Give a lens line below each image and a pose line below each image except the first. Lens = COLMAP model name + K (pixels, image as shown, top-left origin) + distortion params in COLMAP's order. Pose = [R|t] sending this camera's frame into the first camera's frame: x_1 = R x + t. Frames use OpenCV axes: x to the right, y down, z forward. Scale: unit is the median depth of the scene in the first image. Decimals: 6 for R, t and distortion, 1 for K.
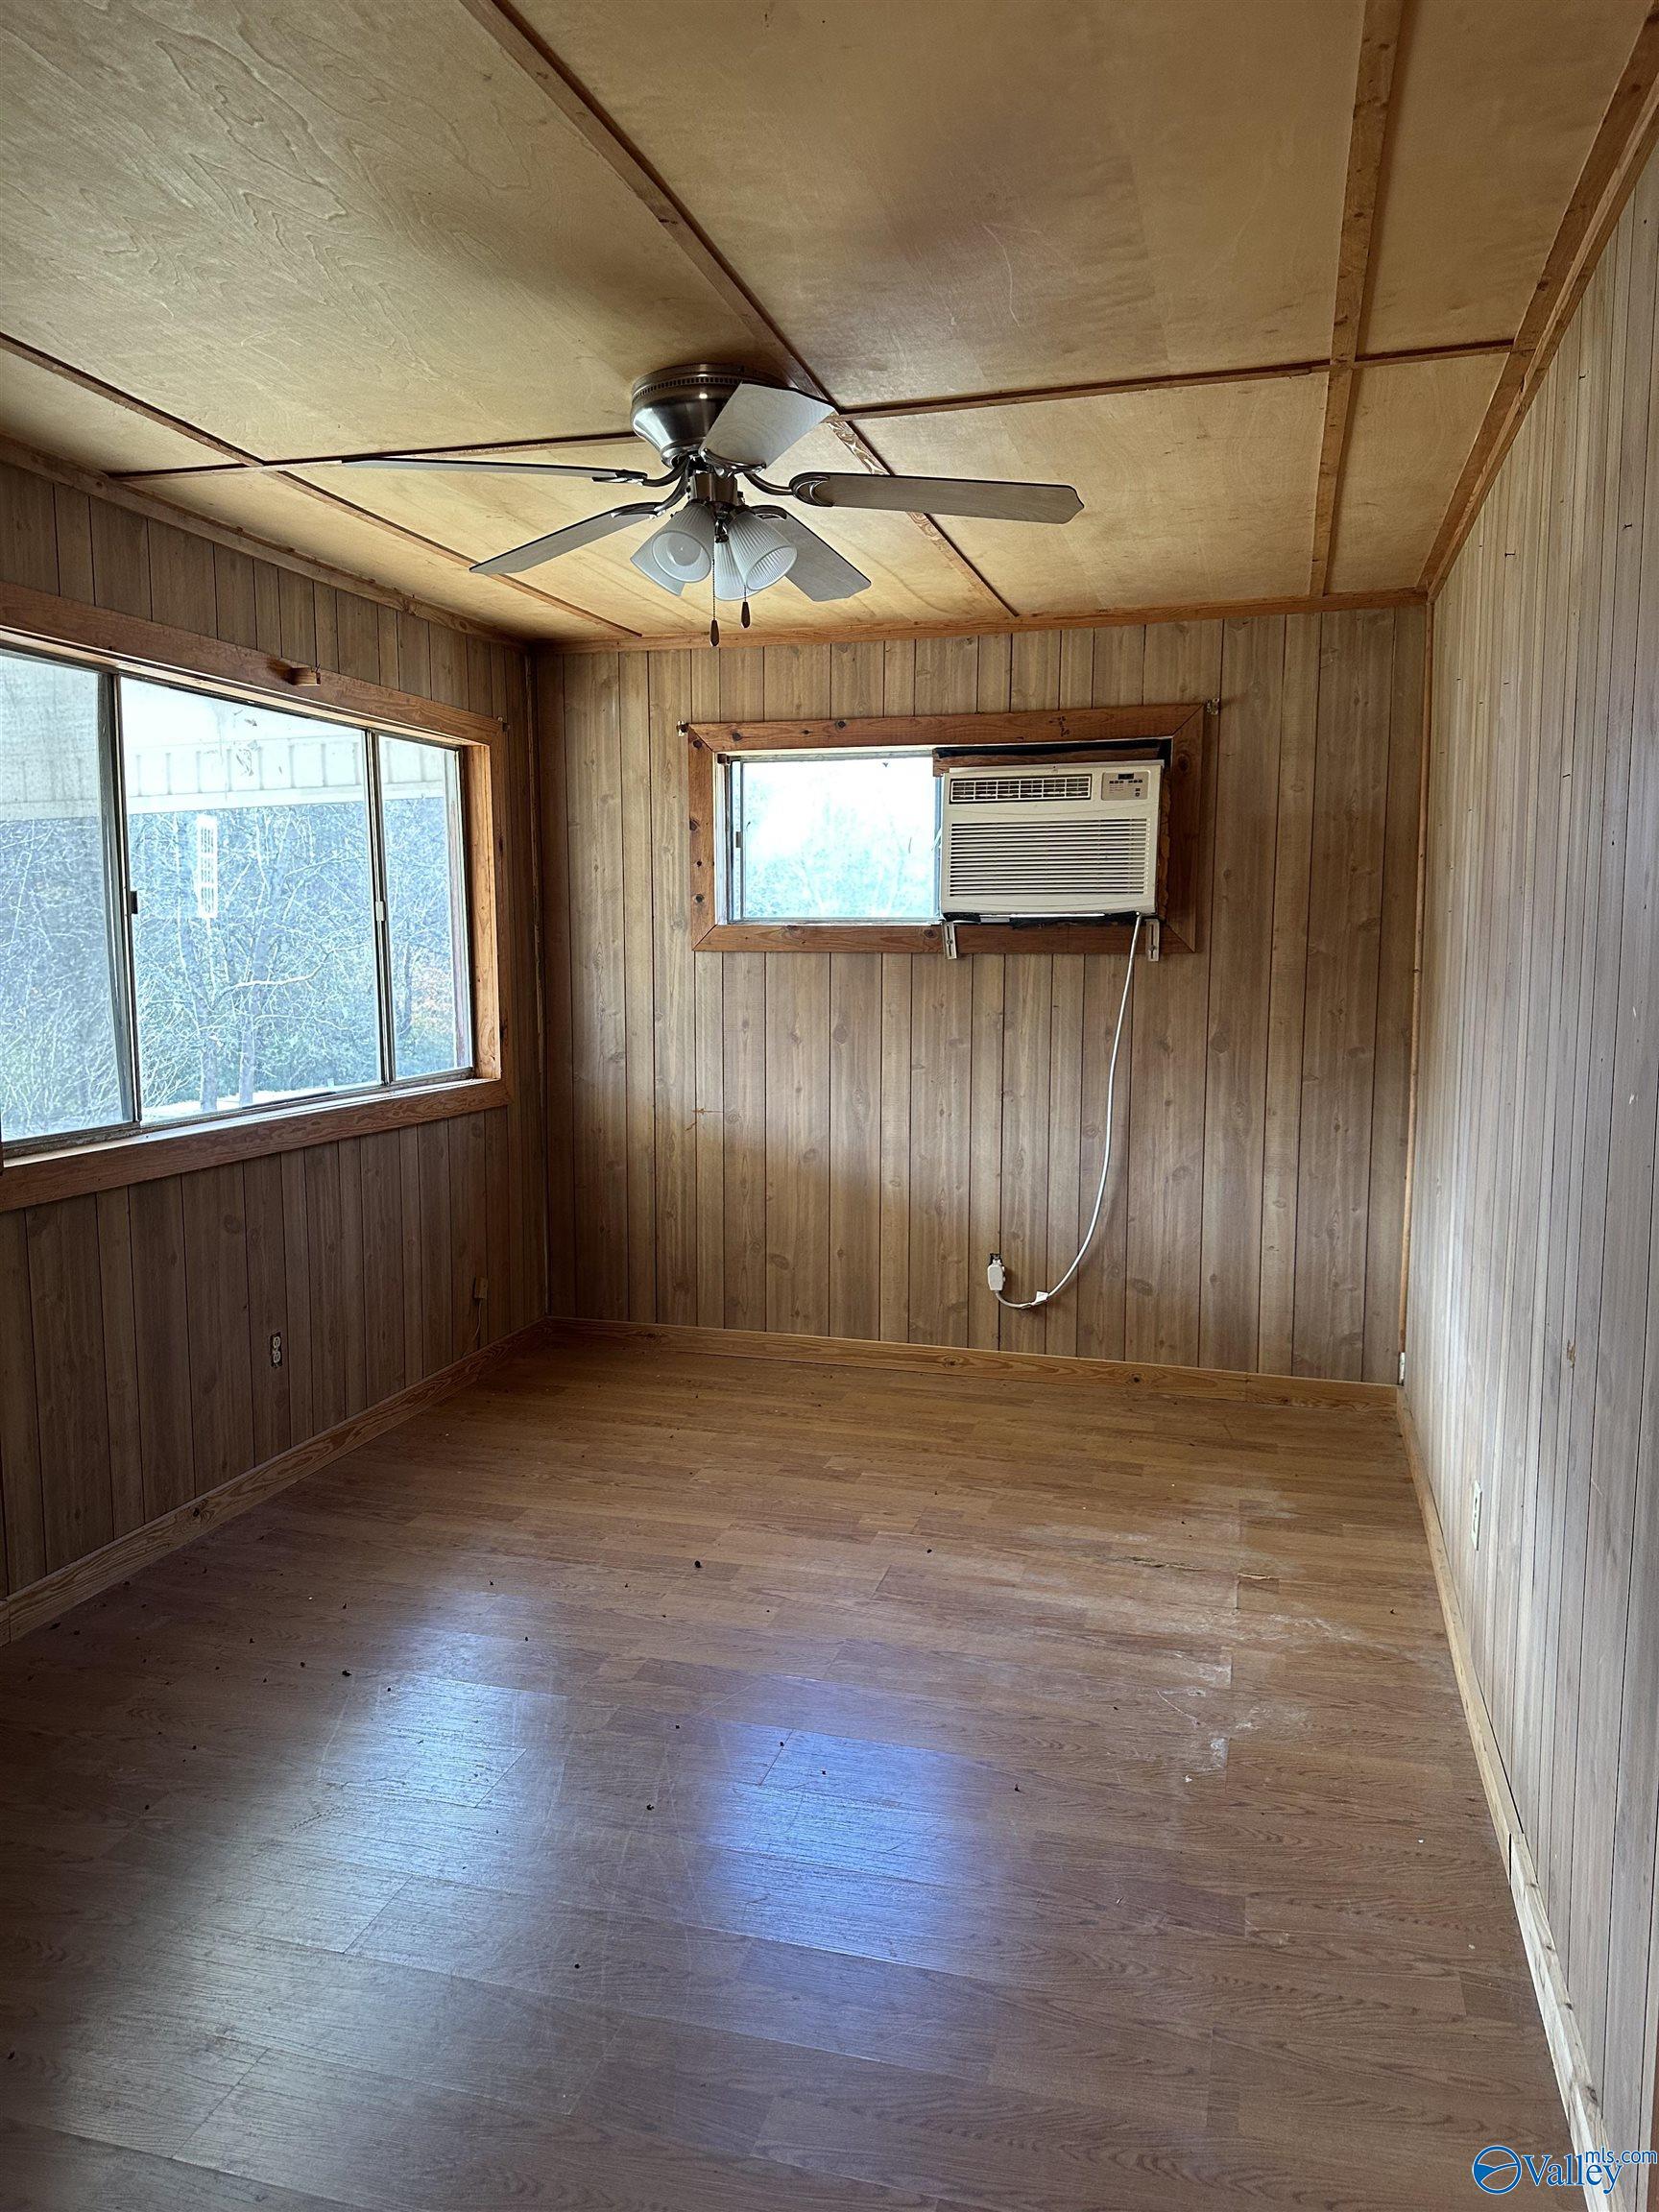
lens RADIAL K [[1582.0, 0, 791.8], [0, 1582.0, 1112.9], [0, 0, 1]] dist [0.190110, -0.321882]
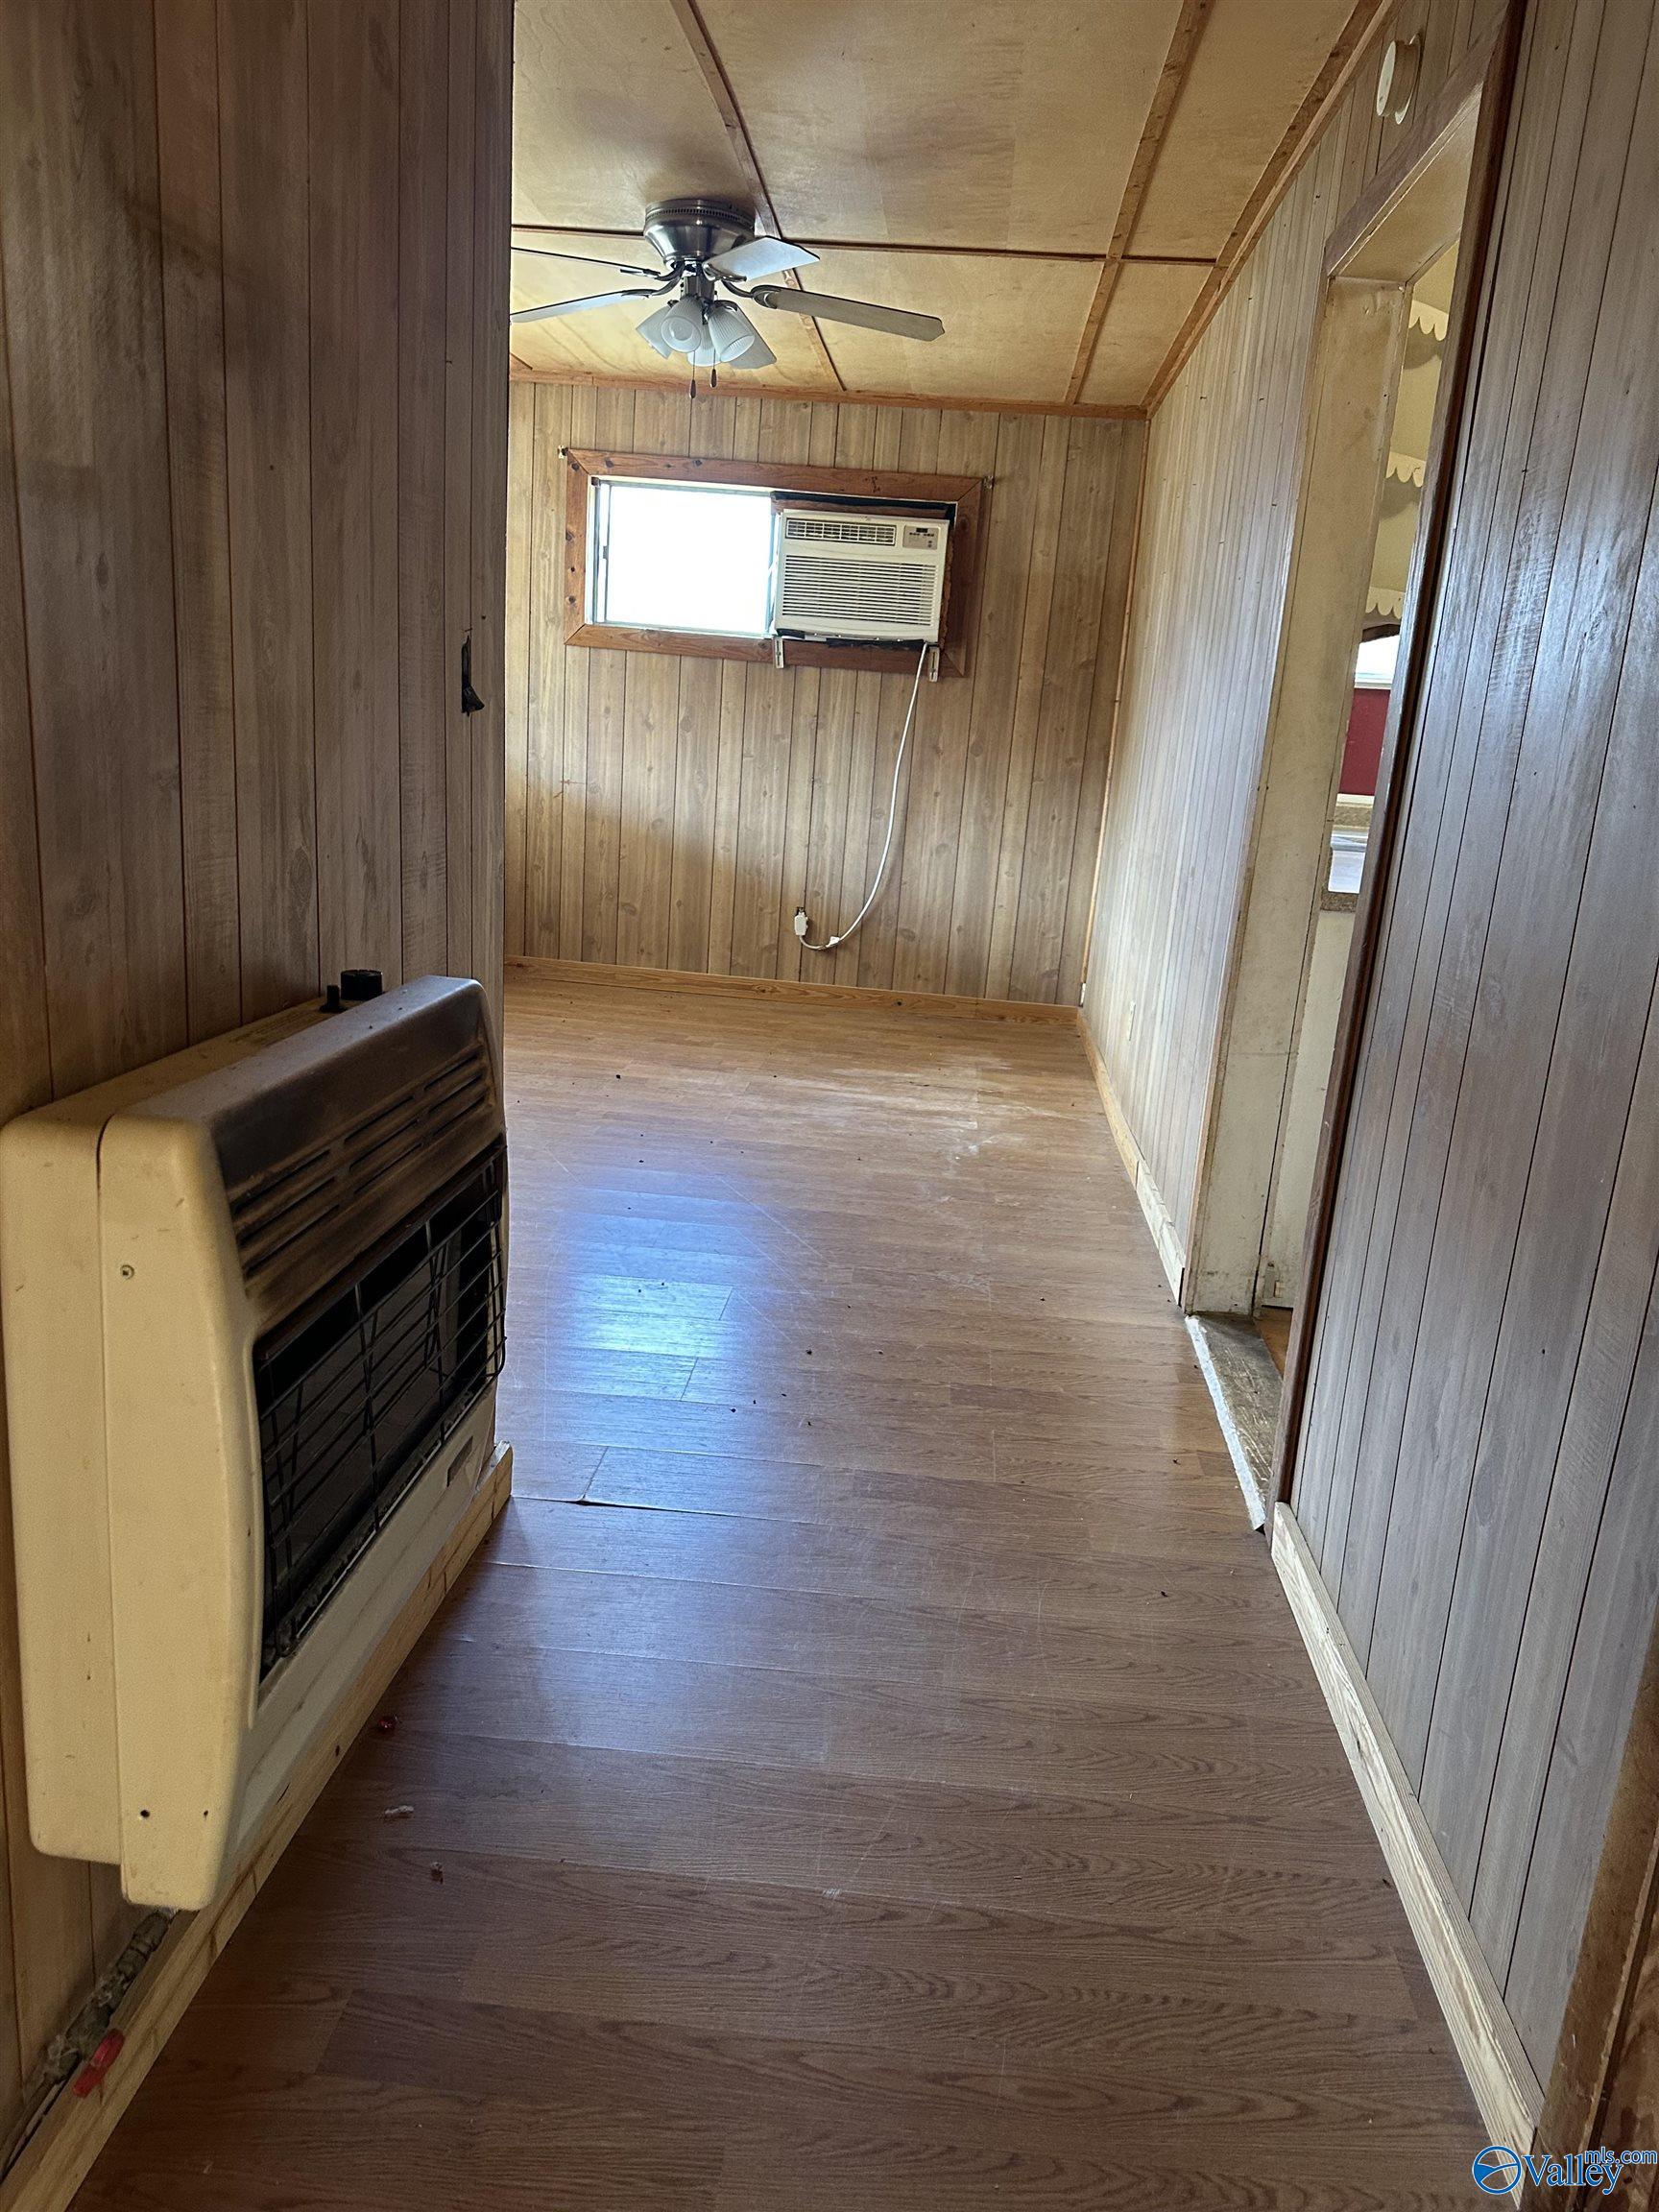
lens RADIAL K [[1568.9, 0, 829.5], [0, 1568.9, 1106.0], [0, 0, 1]] dist [0.121750, -0.139862]
pose [[0.977267, 0.020797, 0.210991, -0.122915], [-0.050315, 0.989496, 0.135519, 0.077700], [-0.205956, -0.143054, 0.968048, -0.288529]]
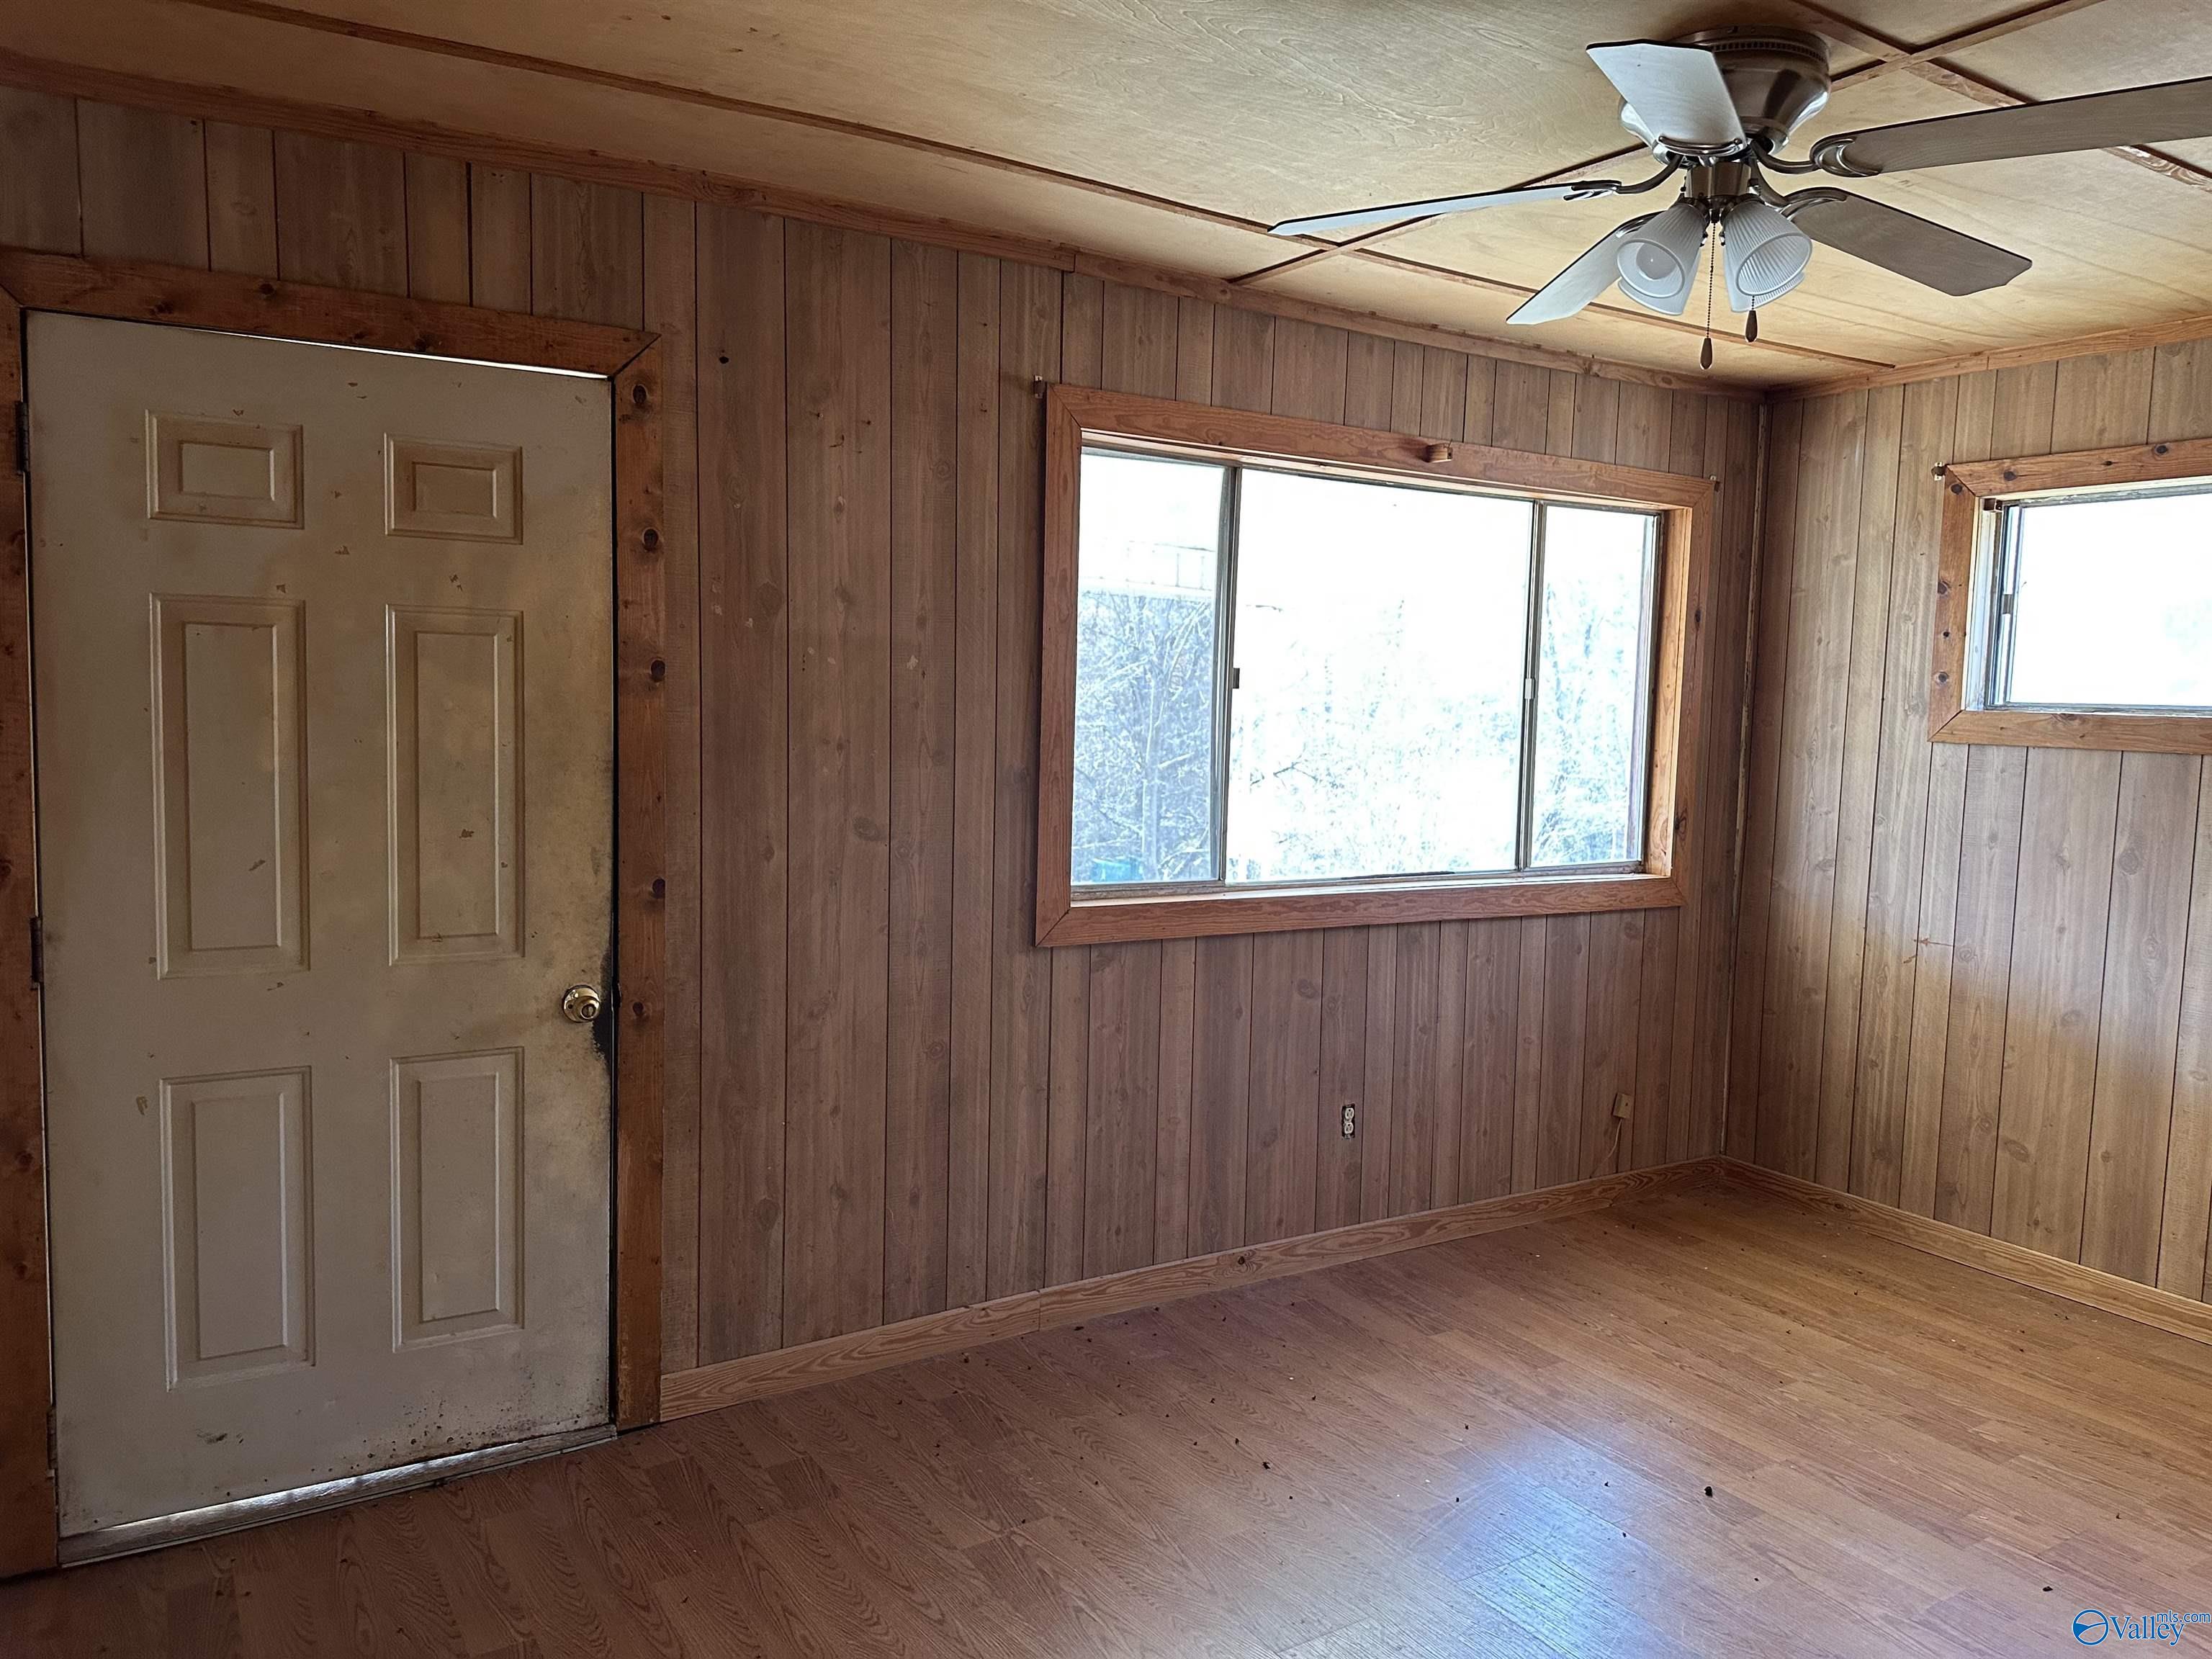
lens RADIAL K [[1568.9, 0, 1104.3], [0, 1568.9, 821.2], [0, 0, 1]] dist [0.121750, -0.139862]
pose [[0.753127, 0.075590, -0.653518, 0.170403], [-0.103942, 0.994572, -0.004747, -0.016117], [0.649612, 0.071503, 0.756896, 0.126037]]
